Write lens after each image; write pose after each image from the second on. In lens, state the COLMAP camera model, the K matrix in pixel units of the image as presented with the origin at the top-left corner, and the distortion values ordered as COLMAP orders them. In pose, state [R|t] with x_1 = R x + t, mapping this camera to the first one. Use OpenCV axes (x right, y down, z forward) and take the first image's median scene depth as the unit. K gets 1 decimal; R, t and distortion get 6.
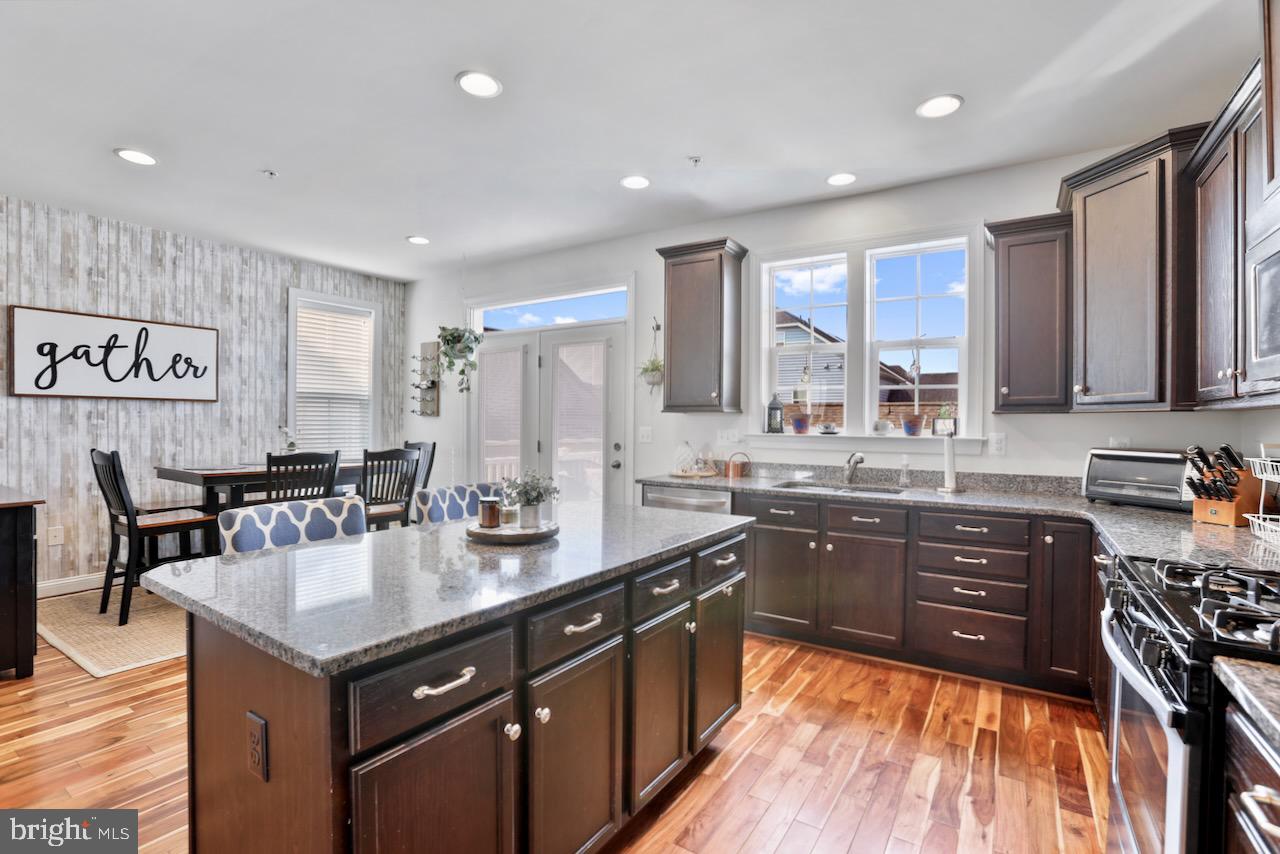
lens RADIAL K [[593.7, 0, 636.6], [0, 593.7, 426.4], [0, 0, 1]] dist [-0.034893, 0.003649]
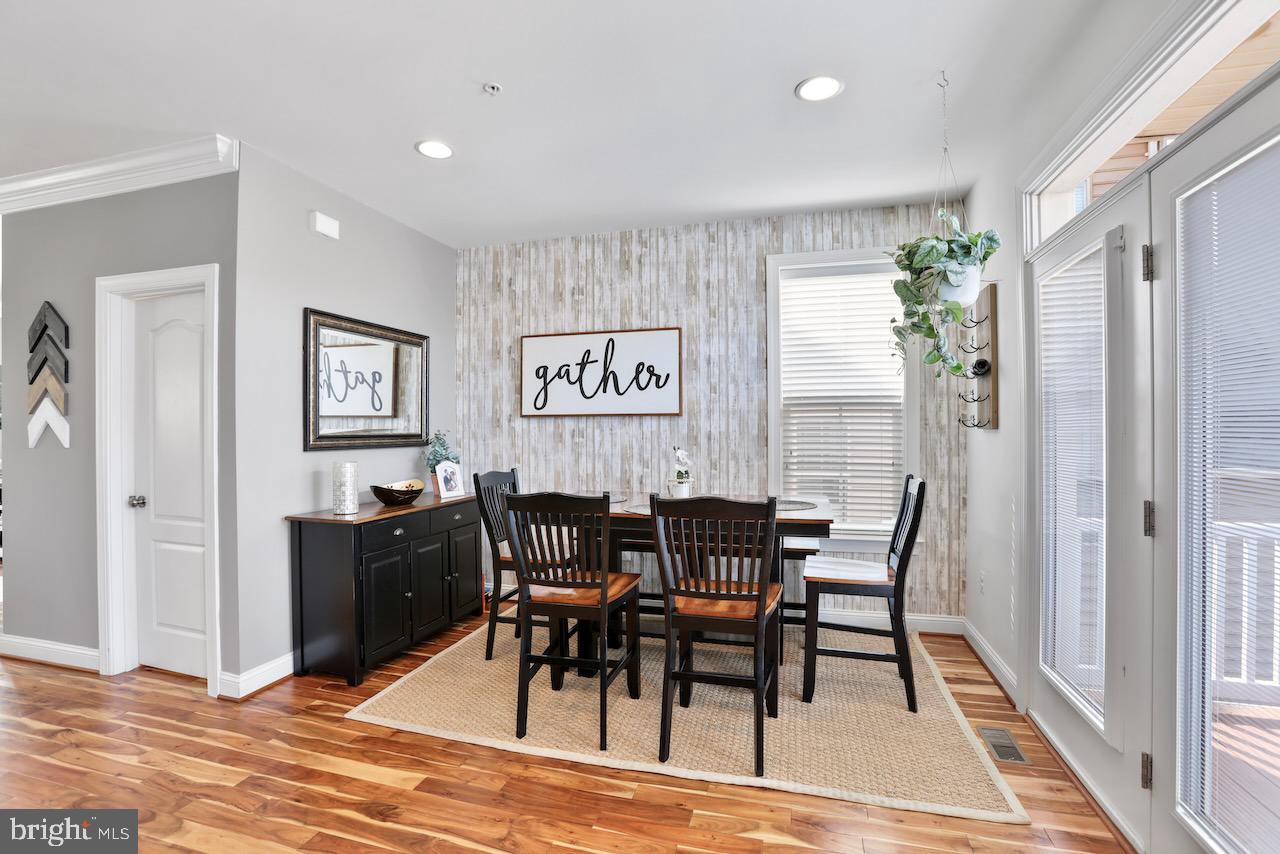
lens RADIAL K [[593.7, 0, 641.2], [0, 593.7, 427.7], [0, 0, 1]] dist [-0.034893, 0.003649]
pose [[0.303268, -0.022774, -0.952633, 0.067367], [-0.005449, 0.999657, -0.025633, -0.003250], [0.952890, 0.012964, 0.303040, 0.731561]]
